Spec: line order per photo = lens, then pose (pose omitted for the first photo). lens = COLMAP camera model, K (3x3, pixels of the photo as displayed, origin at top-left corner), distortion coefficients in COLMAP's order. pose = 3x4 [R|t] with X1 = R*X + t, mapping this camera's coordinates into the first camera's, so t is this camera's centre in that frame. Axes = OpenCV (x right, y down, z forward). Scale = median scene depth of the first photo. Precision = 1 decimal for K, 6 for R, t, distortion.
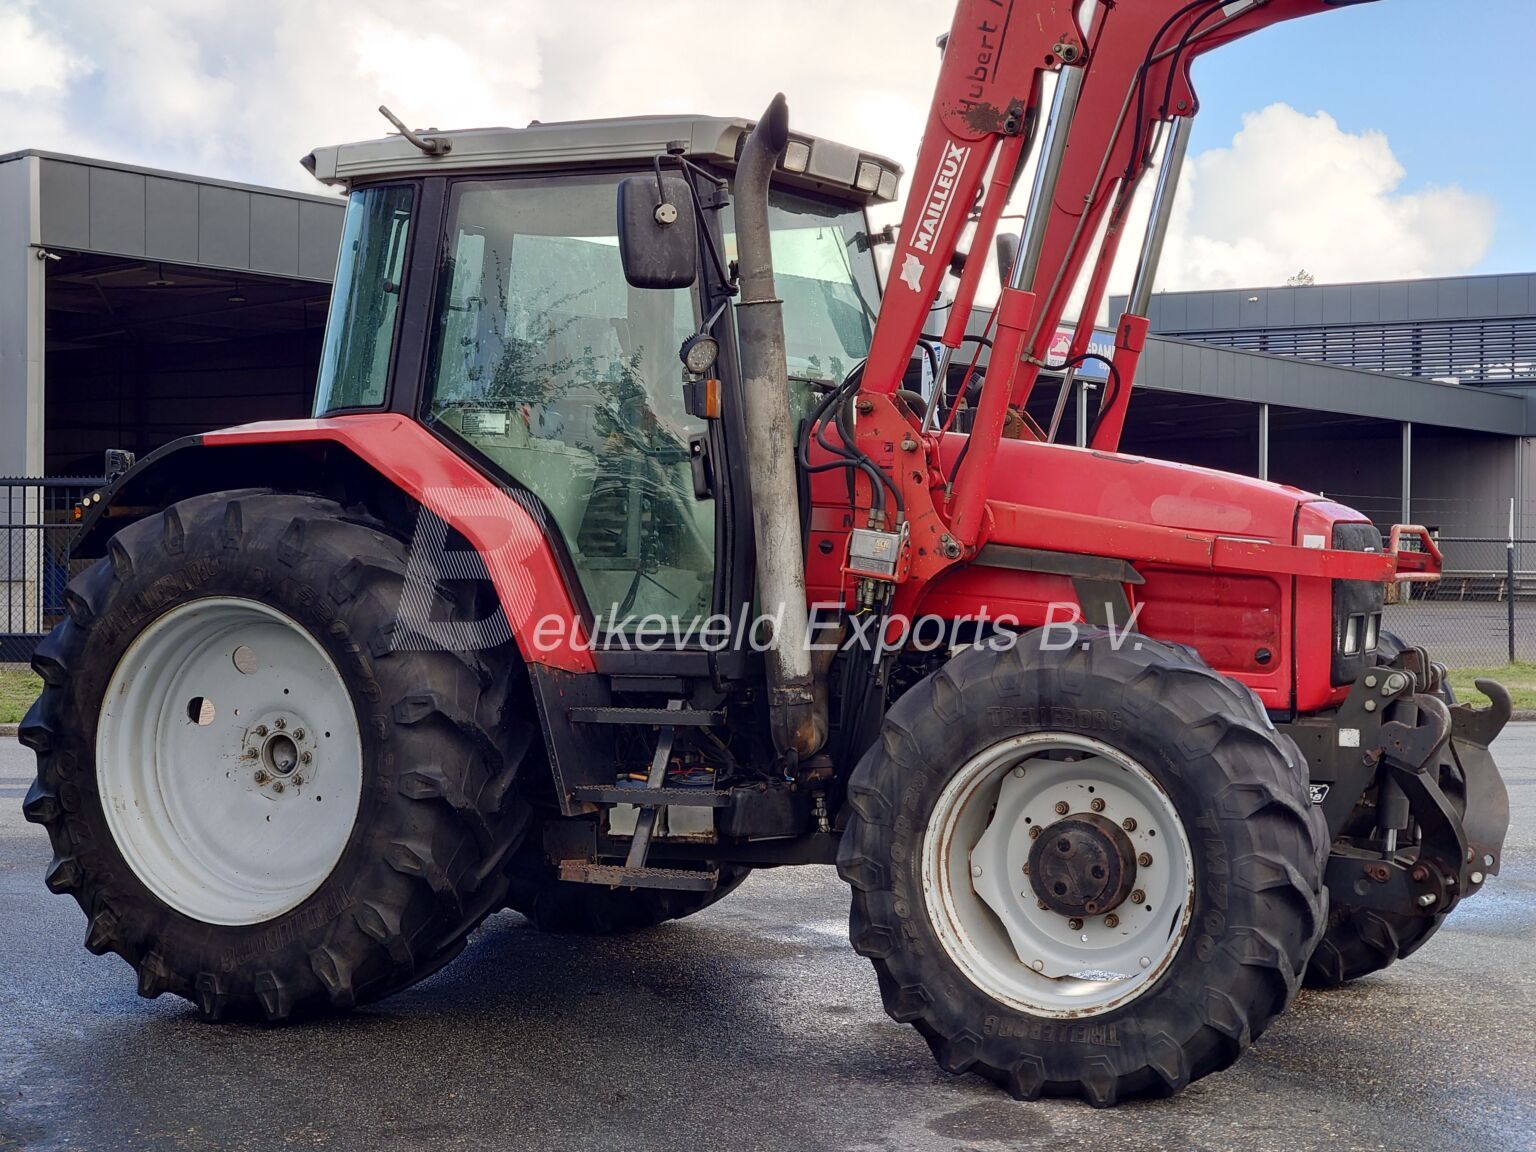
lens RADIAL K [[2741.0, 0, 794.7], [0, 2741.0, 631.1], [0, 0, 1]] dist [0.010685, 0.024812]
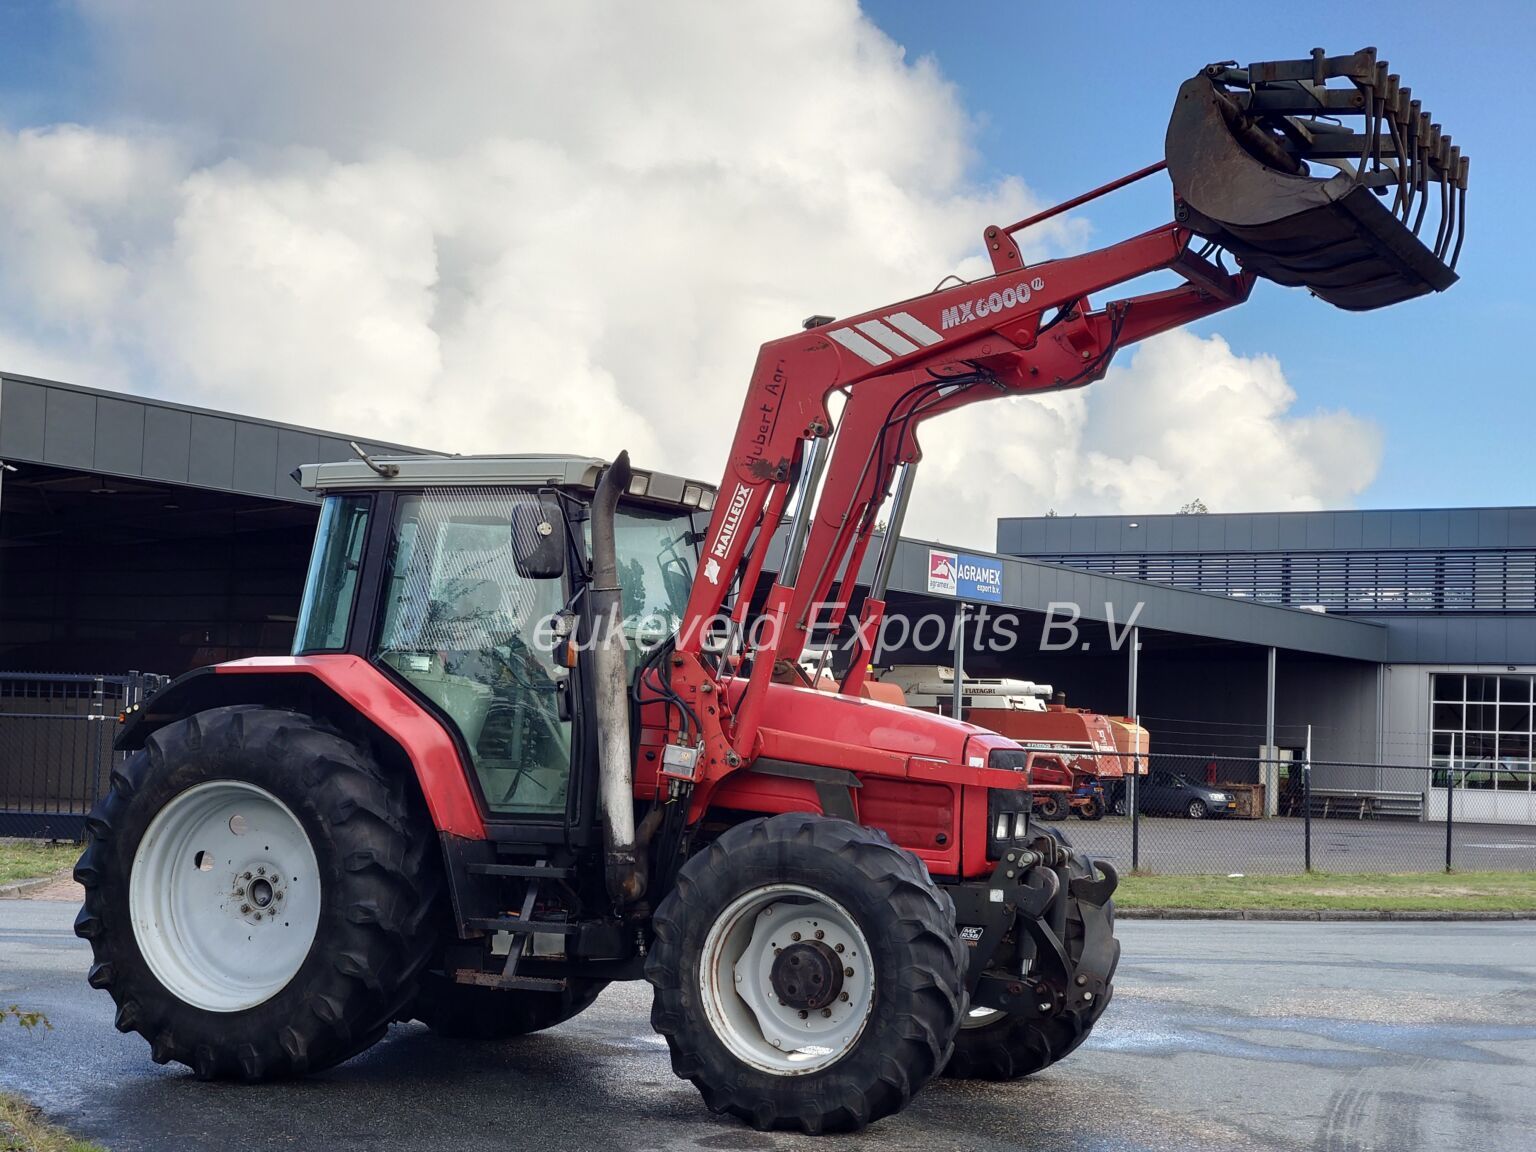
lens RADIAL K [[2790.6, 0, 793.2], [0, 2790.6, 614.6], [0, 0, 1]] dist [0.040525, -0.092841]
pose [[0.999117, 0.028649, 0.030748, 0.040553], [-0.026139, 0.996521, -0.079135, 0.009450], [-0.032908, 0.078261, 0.996390, -0.482238]]
